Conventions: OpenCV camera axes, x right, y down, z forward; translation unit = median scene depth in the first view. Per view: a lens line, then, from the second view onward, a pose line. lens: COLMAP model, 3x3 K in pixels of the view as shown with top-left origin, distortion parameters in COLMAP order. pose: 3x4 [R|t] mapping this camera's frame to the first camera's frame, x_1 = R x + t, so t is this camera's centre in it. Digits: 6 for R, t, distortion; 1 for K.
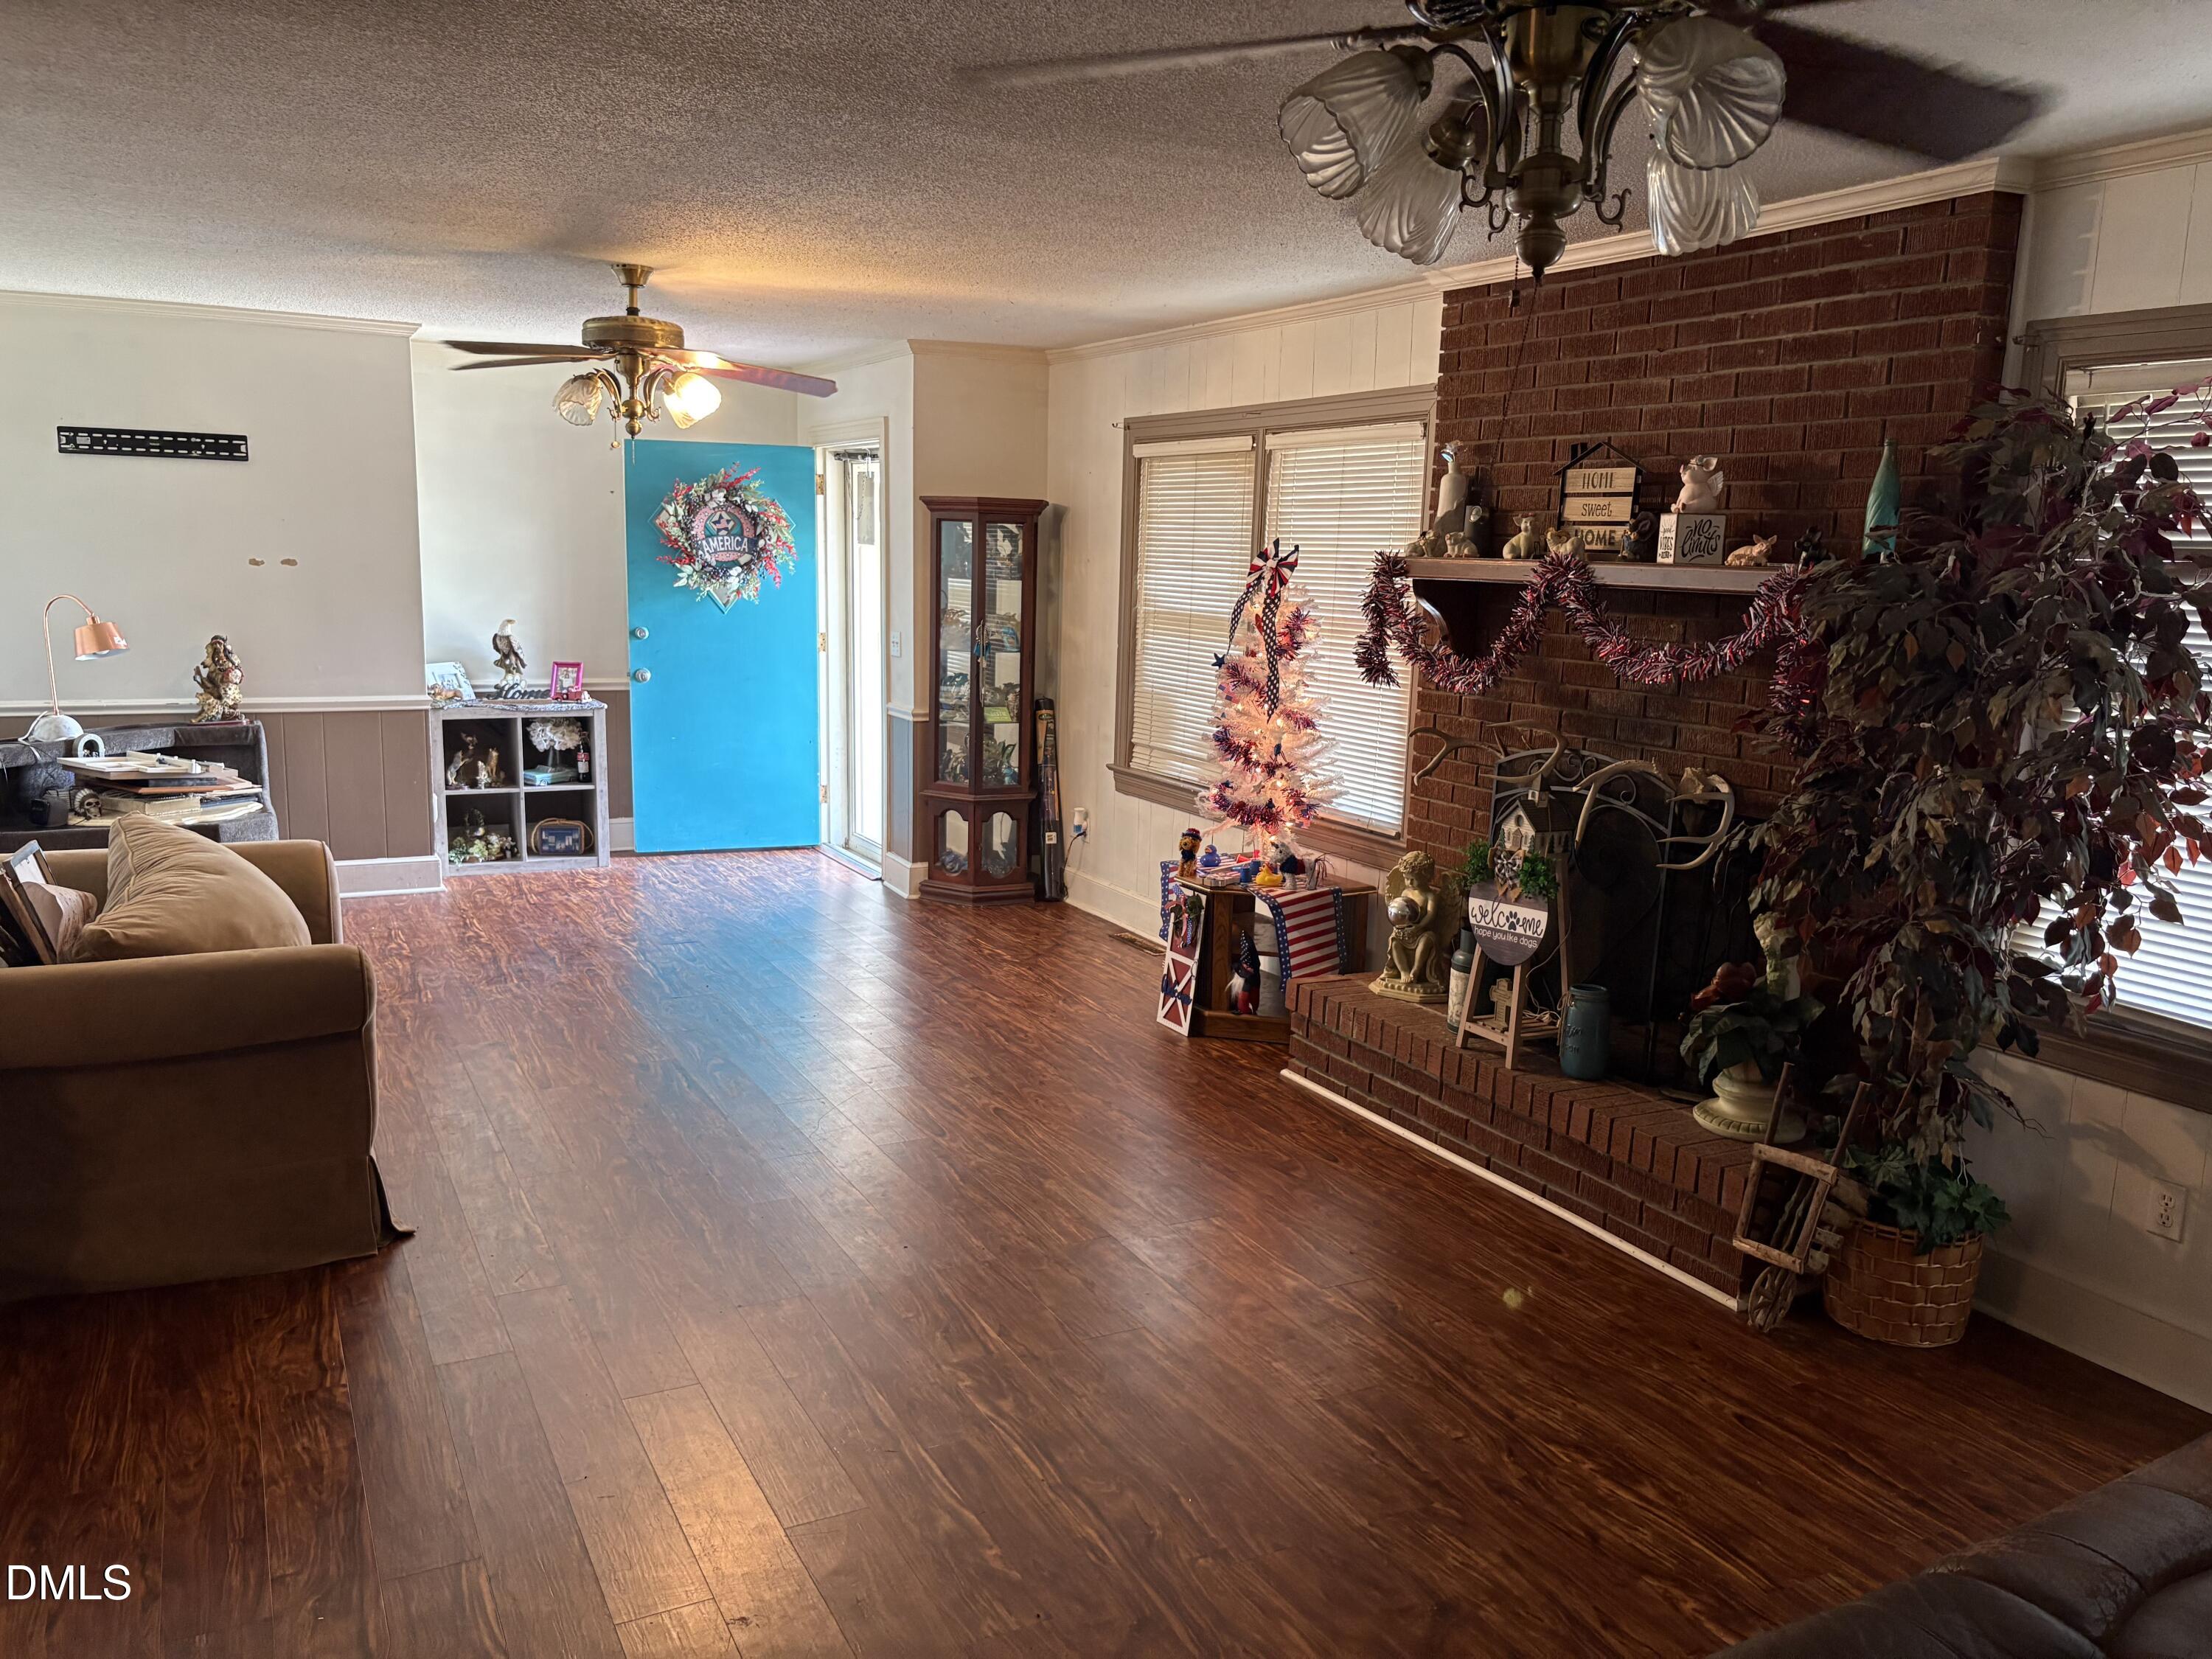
lens RADIAL K [[1686.1, 0, 1106.0], [0, 1686.1, 829.5], [0, 0, 1]] dist [0.041704, -0.041808]
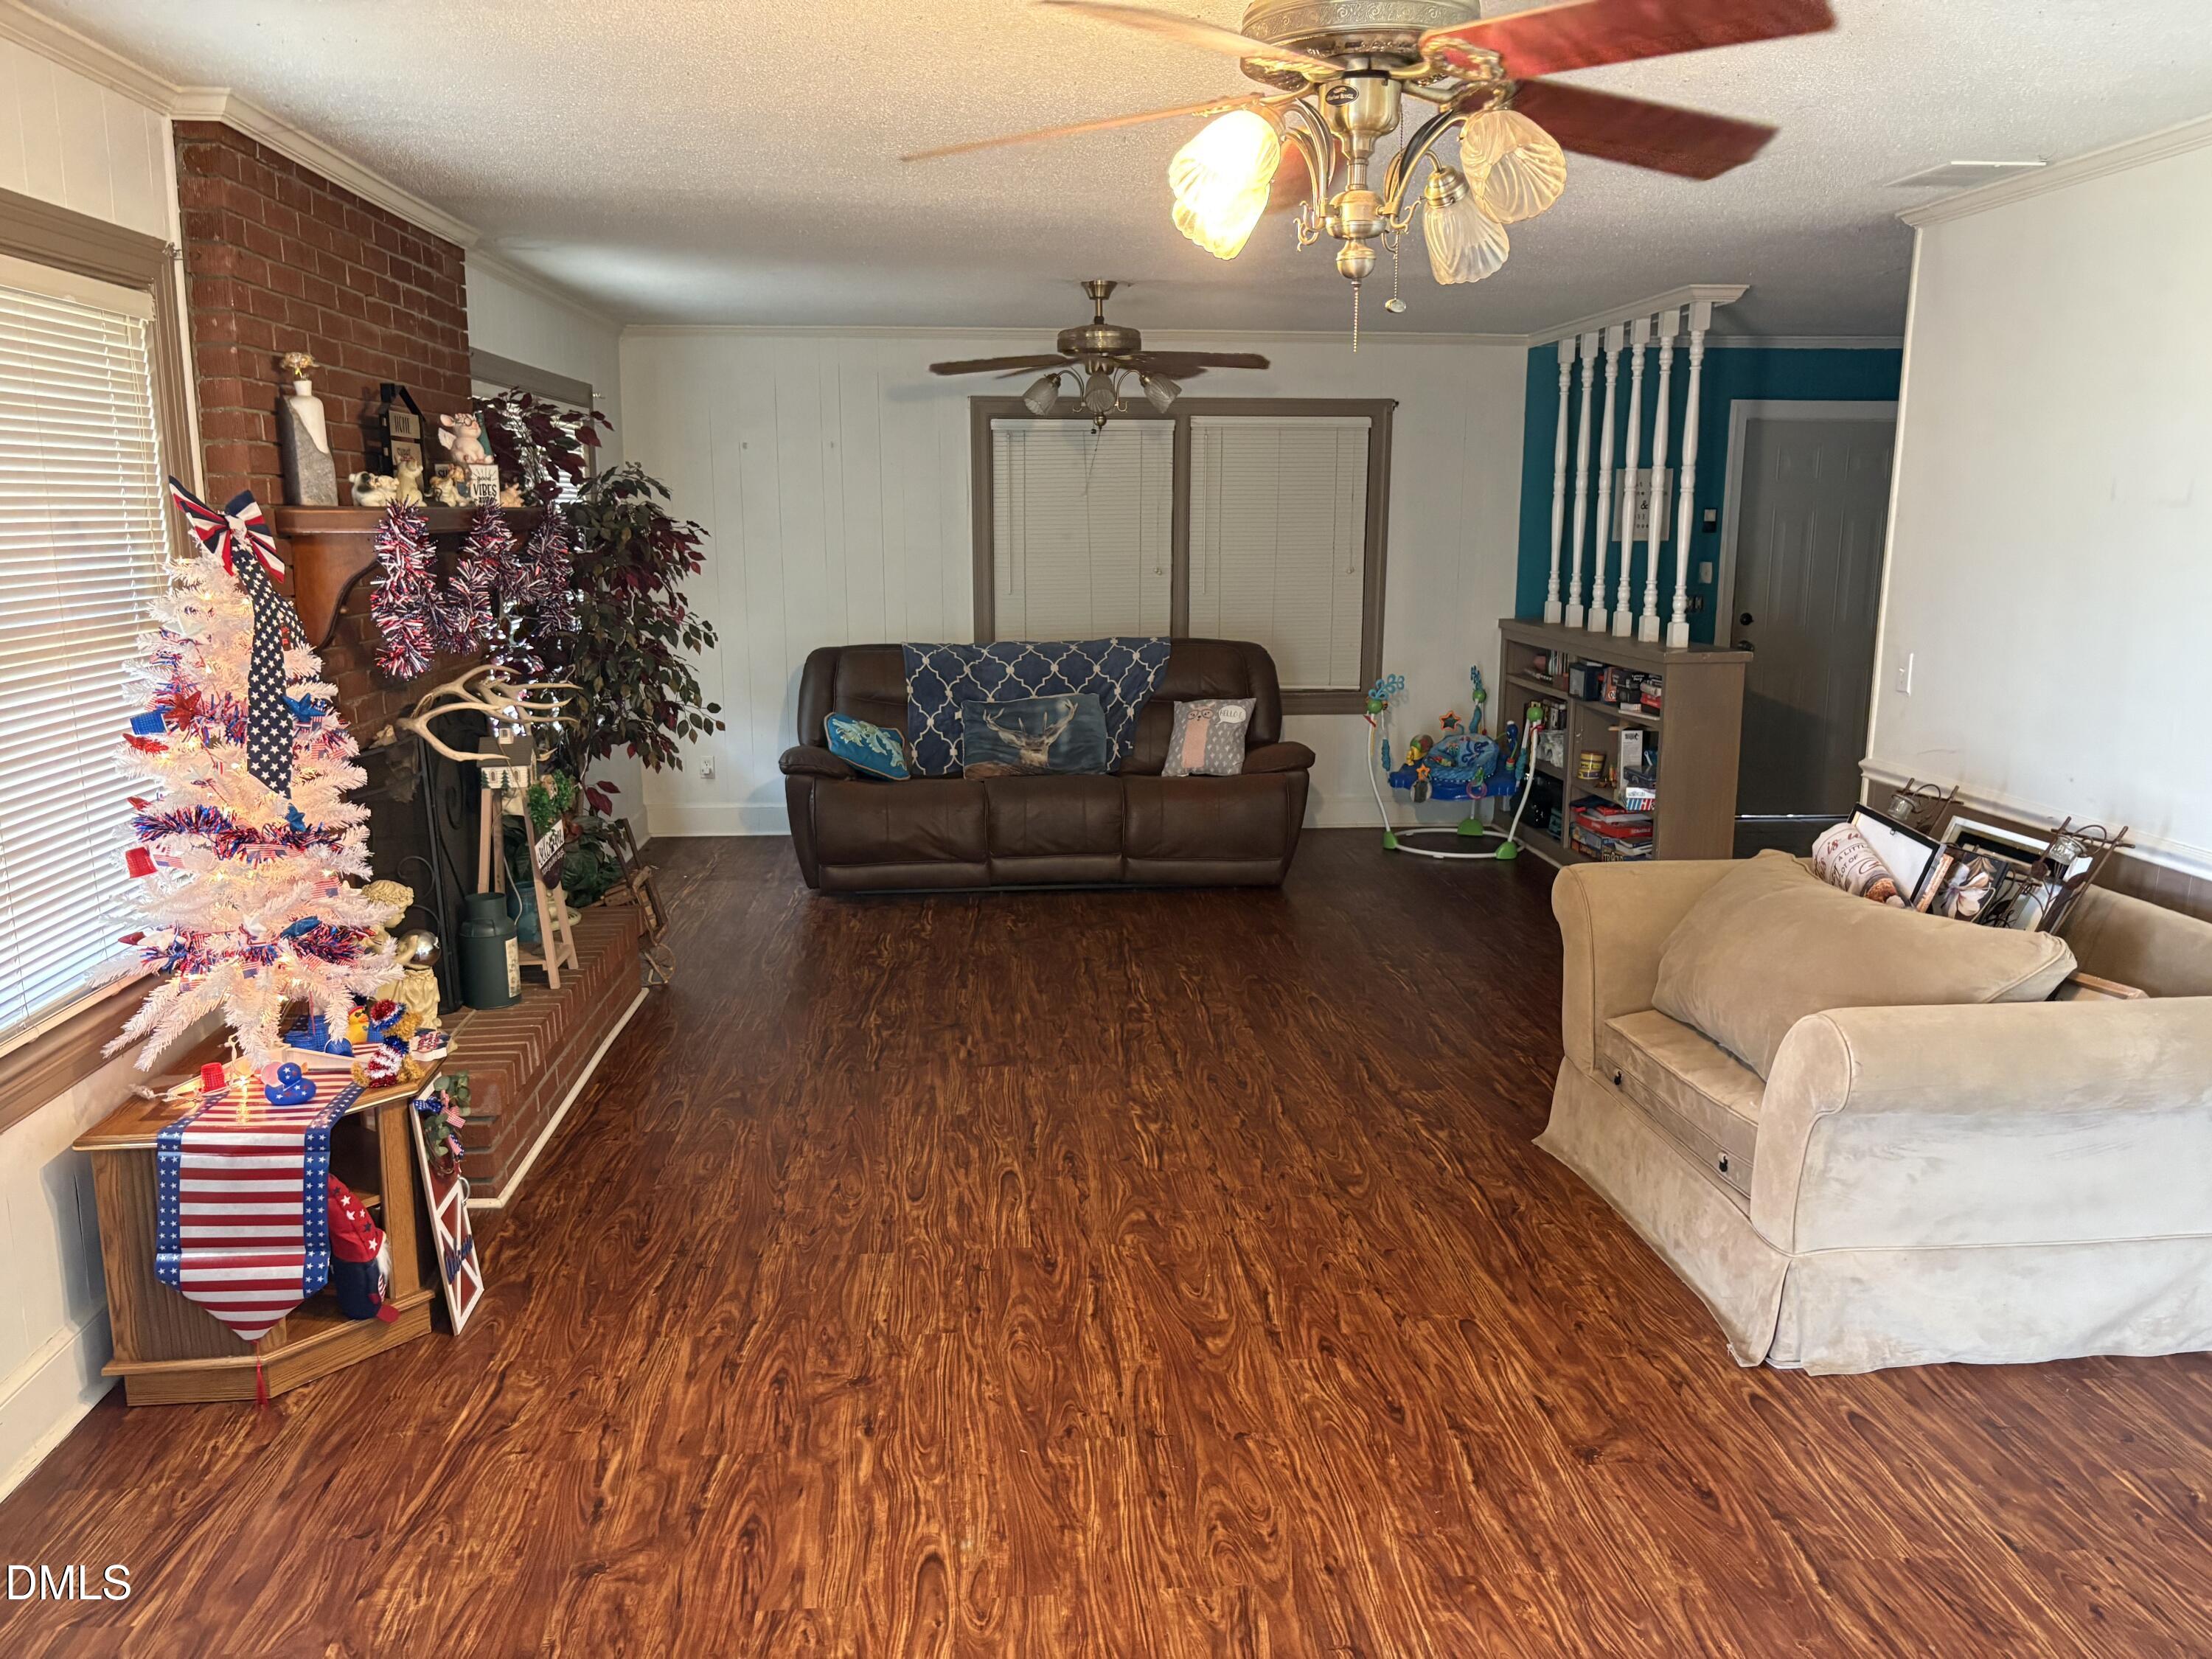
lens RADIAL K [[1686.1, 0, 1106.0], [0, 1686.1, 829.5], [0, 0, 1]] dist [0.041704, -0.041808]
pose [[-0.918920, -0.104455, 0.380363, -0.505073], [0.035862, 0.938181, 0.344282, -0.321919], [-0.392811, 0.330008, -0.858367, 1.828060]]
